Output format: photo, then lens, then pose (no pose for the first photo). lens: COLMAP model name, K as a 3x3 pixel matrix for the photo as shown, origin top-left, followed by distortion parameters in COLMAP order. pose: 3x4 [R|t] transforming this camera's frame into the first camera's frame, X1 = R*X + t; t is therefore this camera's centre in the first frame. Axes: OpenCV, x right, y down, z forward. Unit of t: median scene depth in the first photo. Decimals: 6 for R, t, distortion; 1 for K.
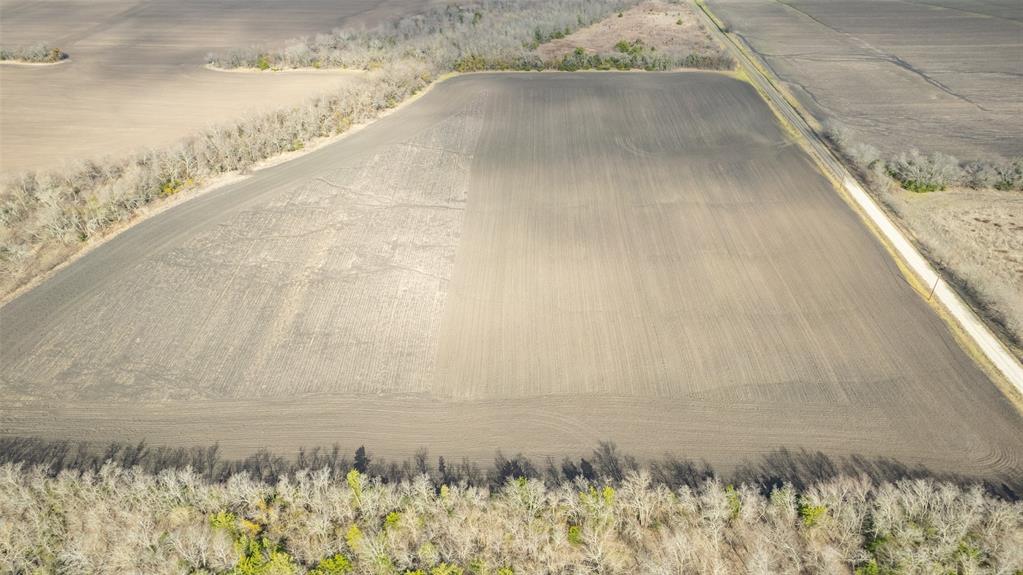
lens RADIAL K [[645.8, 0, 511.0], [0, 645.8, 288.0], [0, 0, 1]] dist [-0.045480, 0.038373]
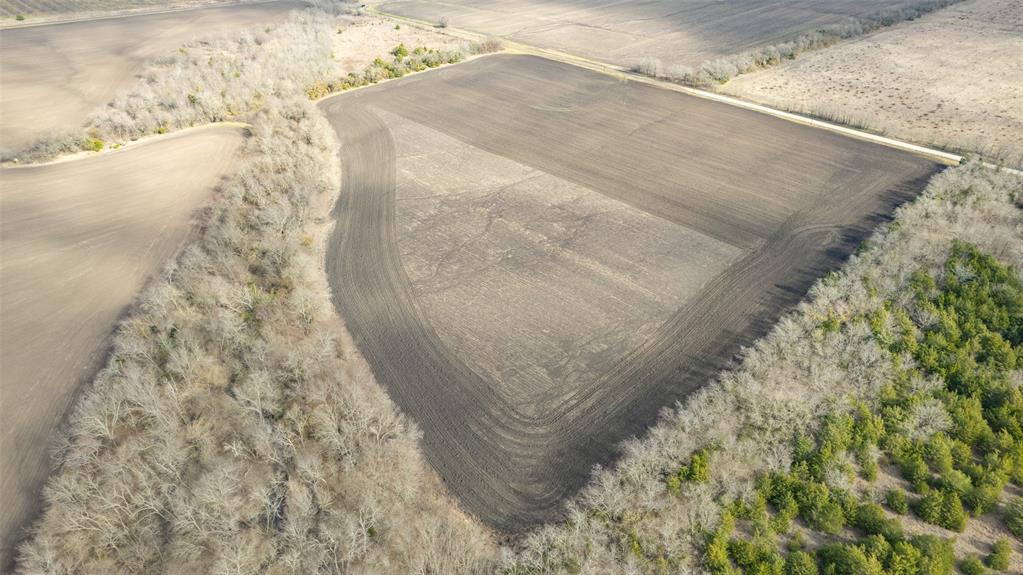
lens RADIAL K [[645.8, 0, 508.2], [0, 645.8, 288.3], [0, 0, 1]] dist [-0.045480, 0.038373]
pose [[0.689394, -0.395539, 0.606865, -0.894472], [0.413059, 0.902865, 0.119232, -0.098091], [-0.595078, 0.168473, 0.785811, 0.128567]]
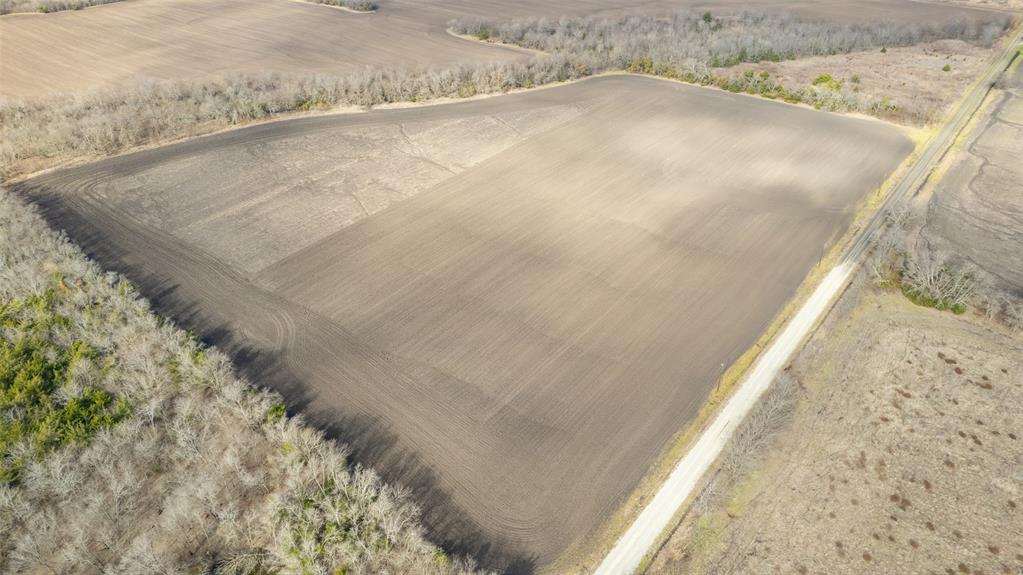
lens RADIAL K [[645.8, 0, 510.9], [0, 645.8, 285.5], [0, 0, 1]] dist [-0.045480, 0.038373]
pose [[0.798865, 0.339492, -0.496549, 0.596962], [-0.341757, 0.935491, 0.089767, -0.070368], [0.494993, 0.097987, 0.863354, 0.092605]]
